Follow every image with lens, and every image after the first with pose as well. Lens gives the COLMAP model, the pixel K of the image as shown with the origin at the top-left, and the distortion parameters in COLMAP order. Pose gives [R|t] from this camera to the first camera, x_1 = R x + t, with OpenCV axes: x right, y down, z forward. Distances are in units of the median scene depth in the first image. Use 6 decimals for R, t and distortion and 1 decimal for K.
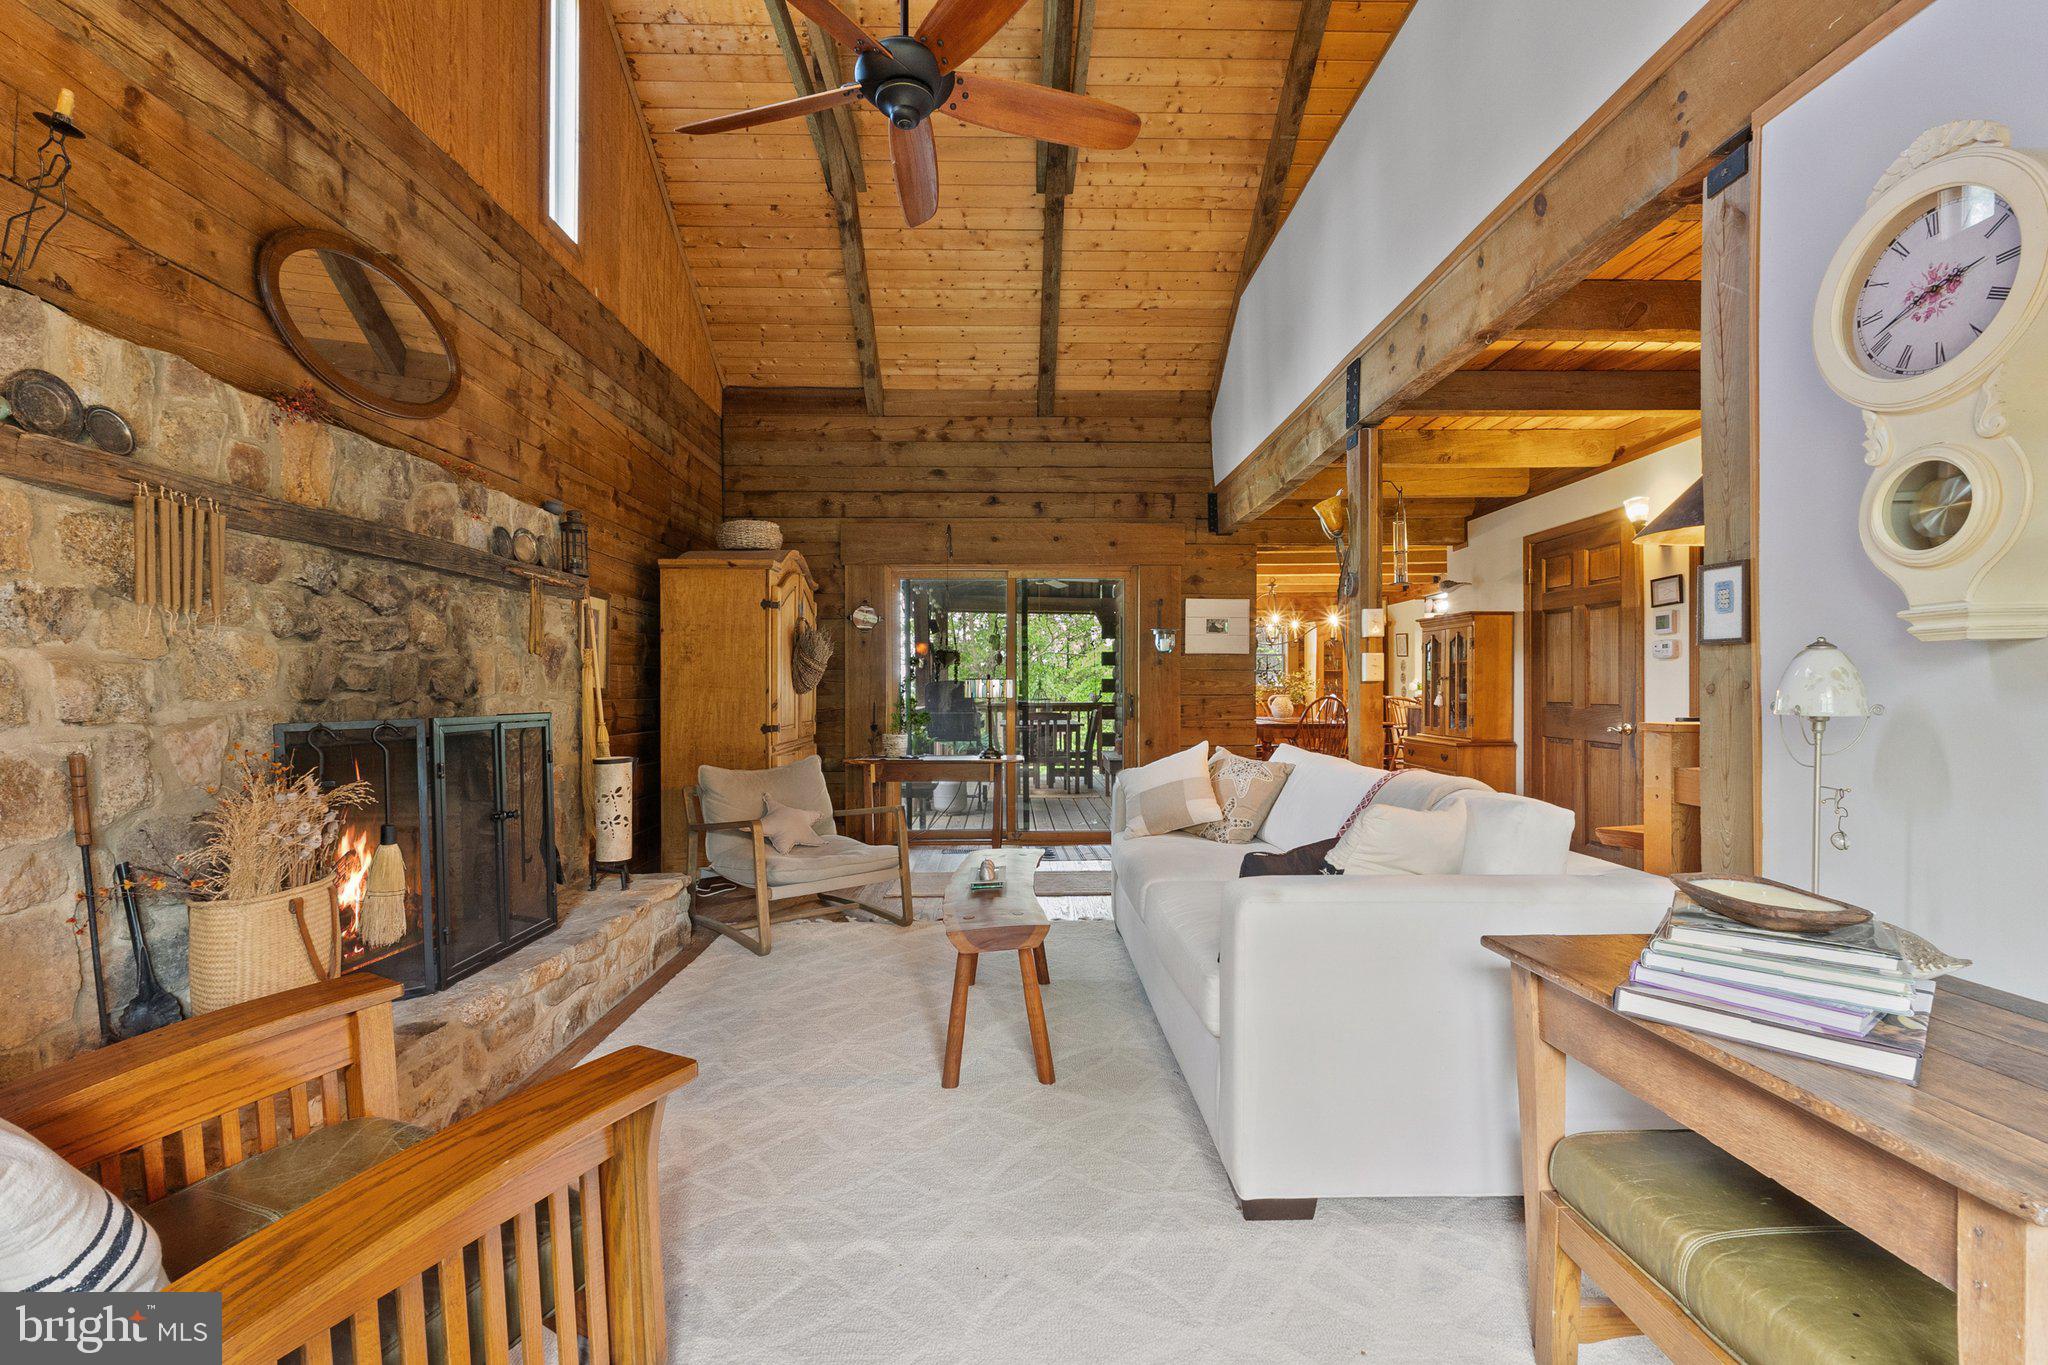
lens RADIAL K [[876.7, 0, 1008.6], [0, 876.7, 687.4], [0, 0, 1]] dist [-0.004554, -0.000985]
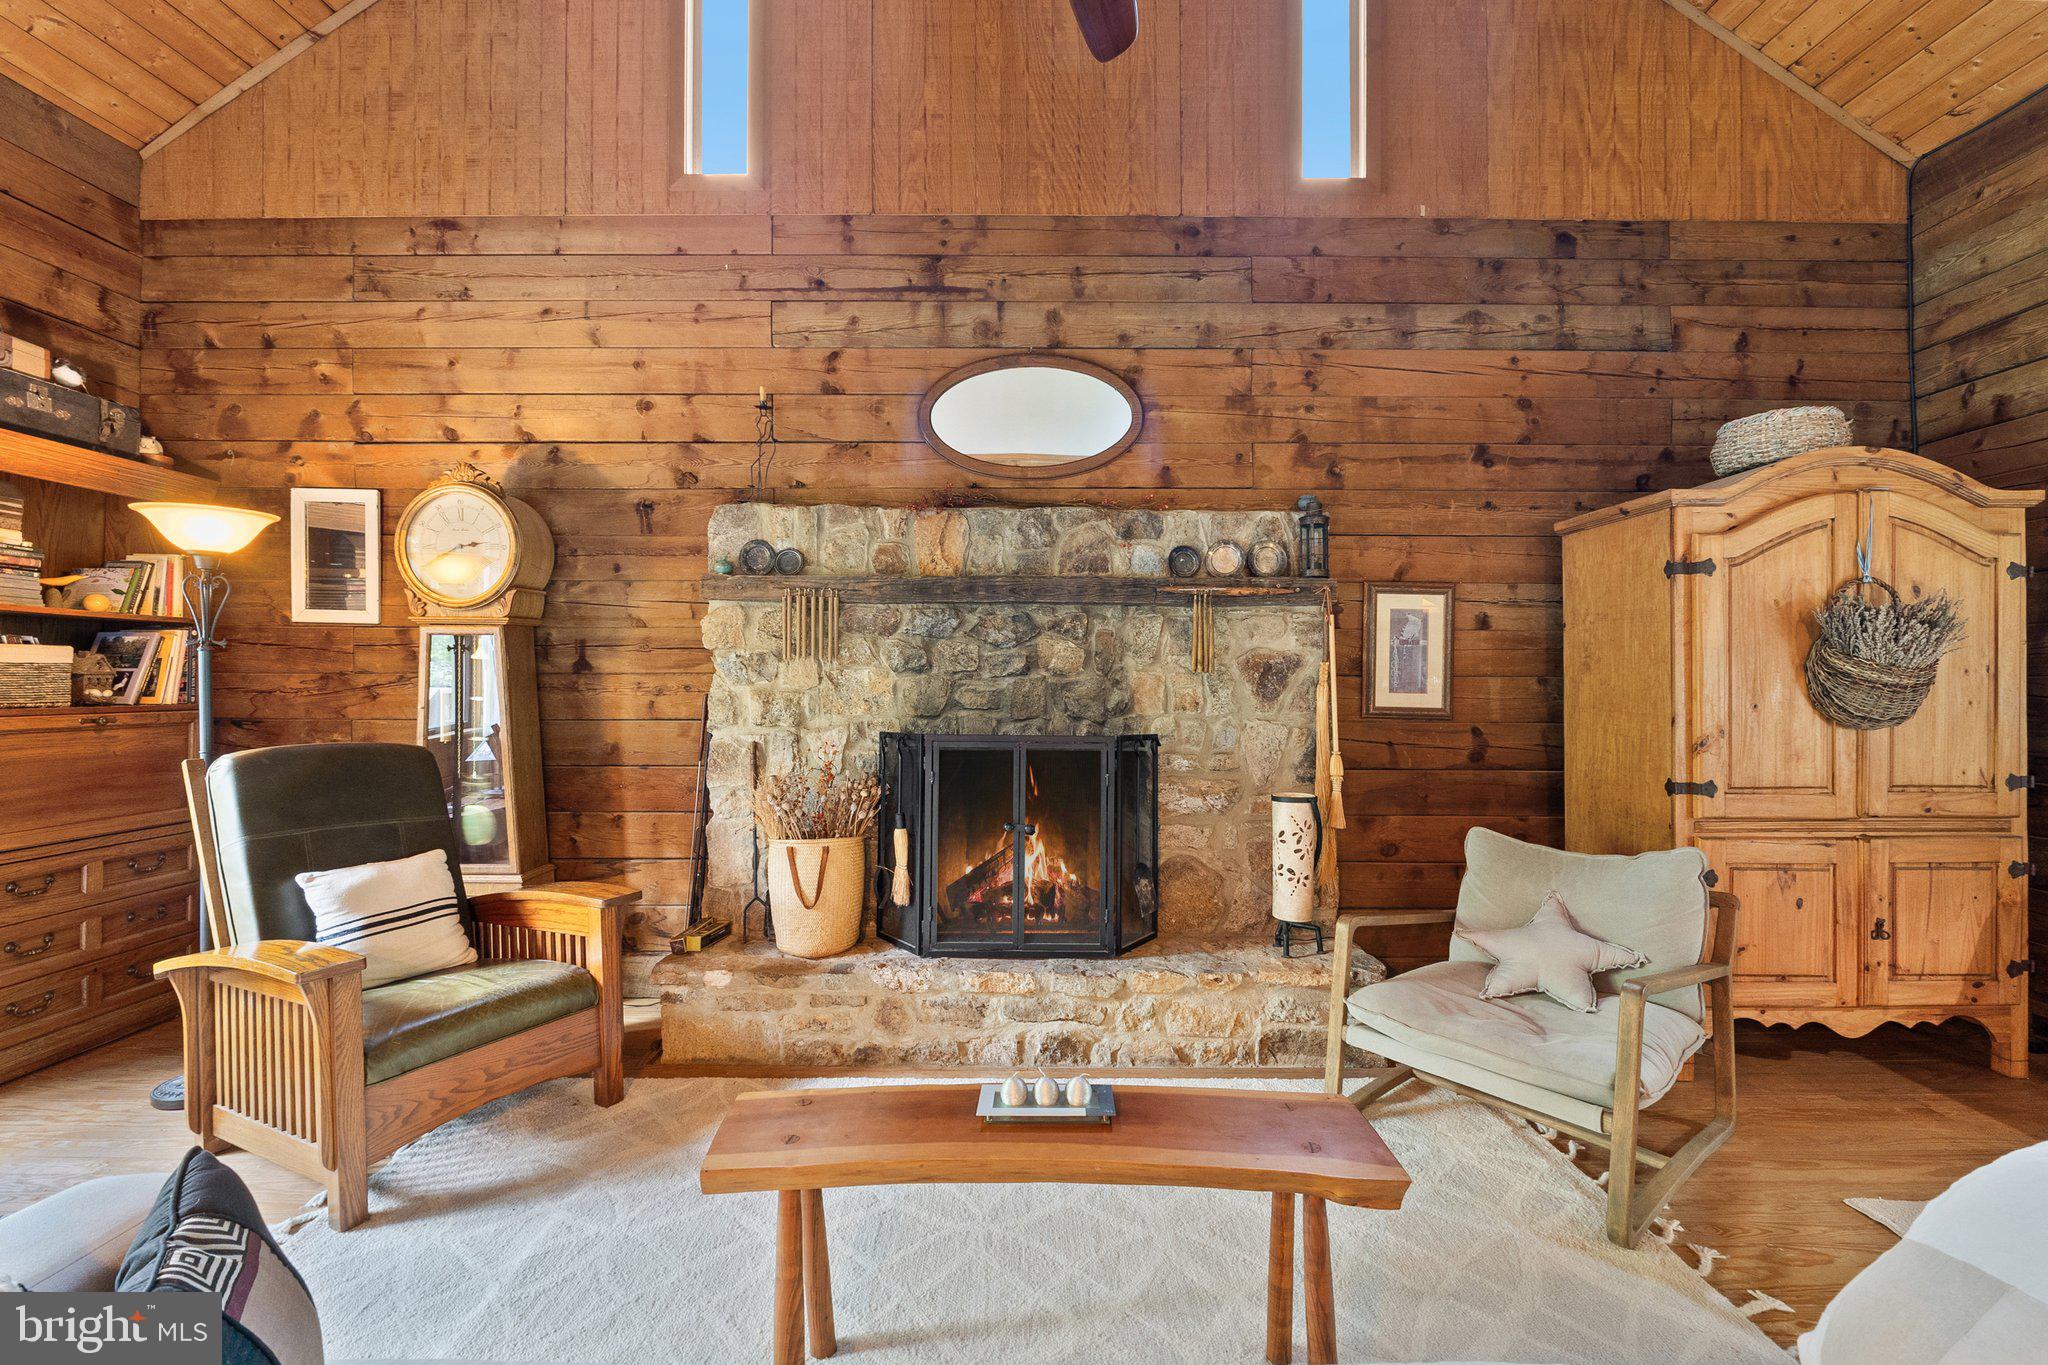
lens RADIAL K [[876.7, 0, 1041.8], [0, 876.7, 678.4], [0, 0, 1]] dist [-0.004554, -0.000985]
pose [[0.004653, 0.000135, -0.999989, 0.389766], [-0.002716, 0.999996, 0.000122, -0.029680], [0.999985, 0.002716, 0.004653, 0.775981]]
